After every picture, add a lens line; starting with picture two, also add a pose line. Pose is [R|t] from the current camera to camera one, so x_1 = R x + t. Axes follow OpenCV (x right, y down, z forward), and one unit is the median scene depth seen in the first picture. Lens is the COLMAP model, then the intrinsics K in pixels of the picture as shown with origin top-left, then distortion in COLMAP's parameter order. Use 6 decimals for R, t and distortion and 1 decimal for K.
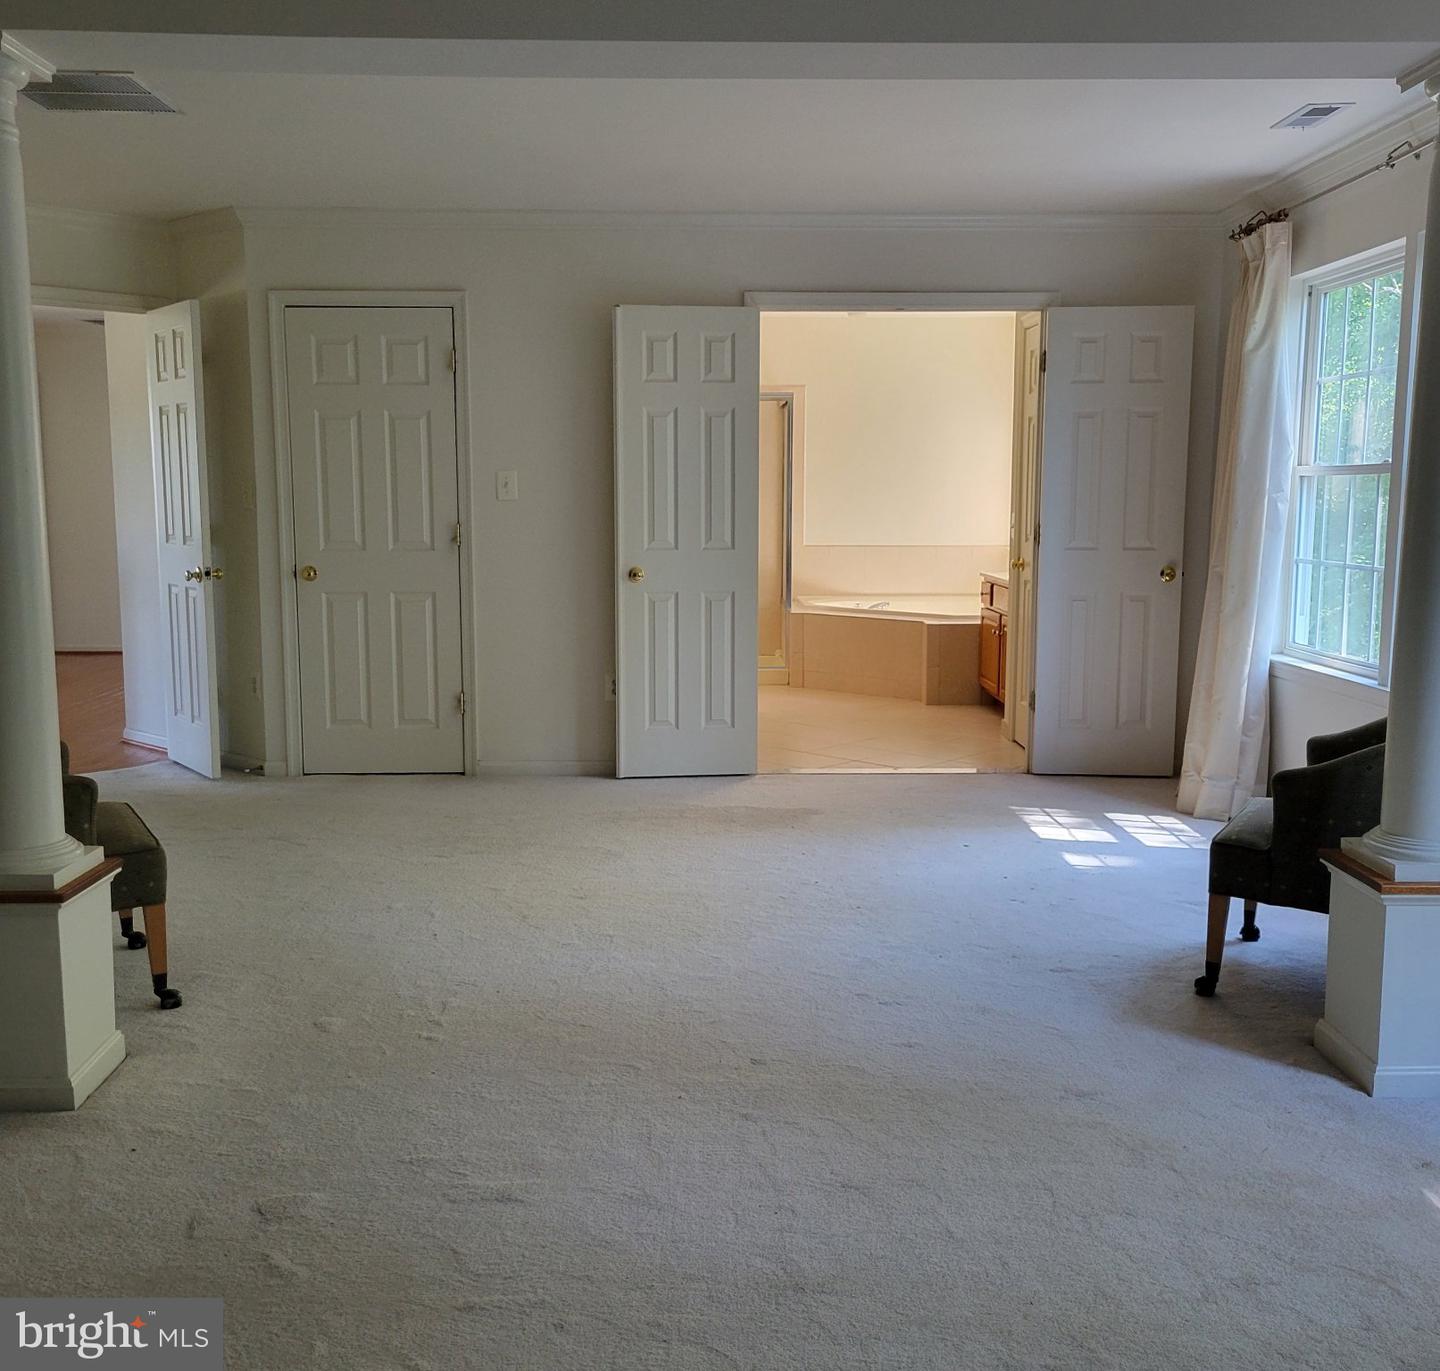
lens RADIAL K [[1481.9, 0, 720.0], [0, 1481.9, 685.5], [0, 0, 1]] dist [0.012417, 0.010851]
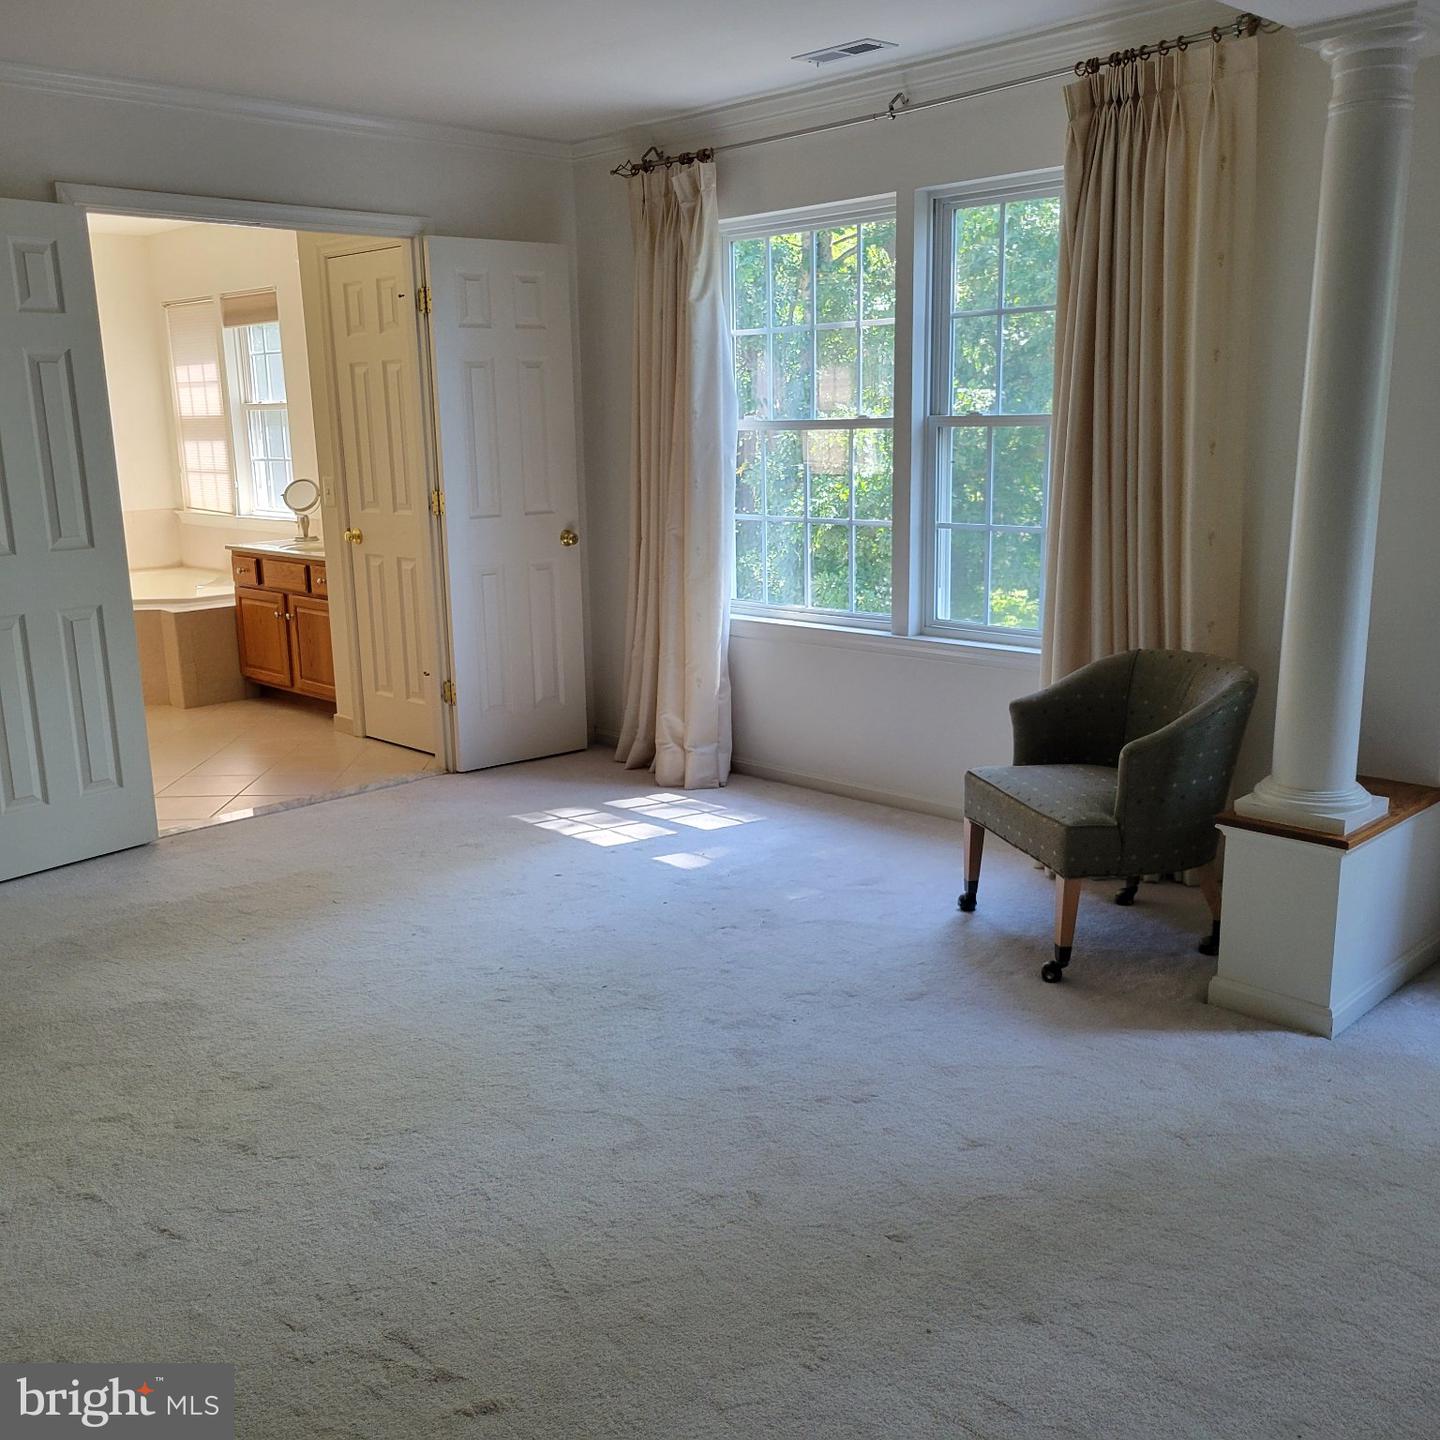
lens RADIAL K [[1431.7, 0, 701.8], [0, 1431.7, 735.9], [0, 0, 1]] dist [0.041193, -0.006883]
pose [[0.728637, -0.167608, 0.664075, -0.260174], [0.112197, 0.985706, 0.125680, -0.055847], [-0.675648, -0.017068, 0.737027, 0.270190]]
